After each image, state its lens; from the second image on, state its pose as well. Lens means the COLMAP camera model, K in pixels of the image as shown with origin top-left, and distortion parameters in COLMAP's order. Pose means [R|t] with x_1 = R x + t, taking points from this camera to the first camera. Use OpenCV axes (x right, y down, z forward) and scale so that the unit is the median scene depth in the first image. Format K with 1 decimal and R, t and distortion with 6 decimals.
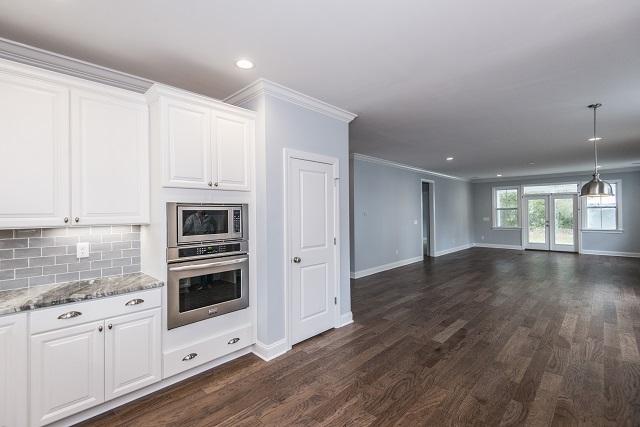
lens RADIAL K [[290.5, 0, 319.8], [0, 290.5, 210.5], [0, 0, 1]] dist [0.037482, -0.017782]
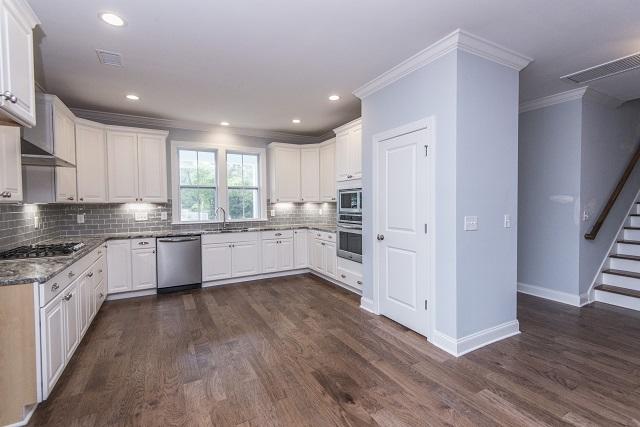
lens RADIAL K [[290.5, 0, 319.8], [0, 290.5, 210.5], [0, 0, 1]] dist [0.037482, -0.017782]
pose [[-0.302093, 0.034353, -0.952659, 1.113265], [0.018661, 0.999372, 0.030119, 0.039590], [0.953096, -0.008679, -0.302544, 1.233384]]
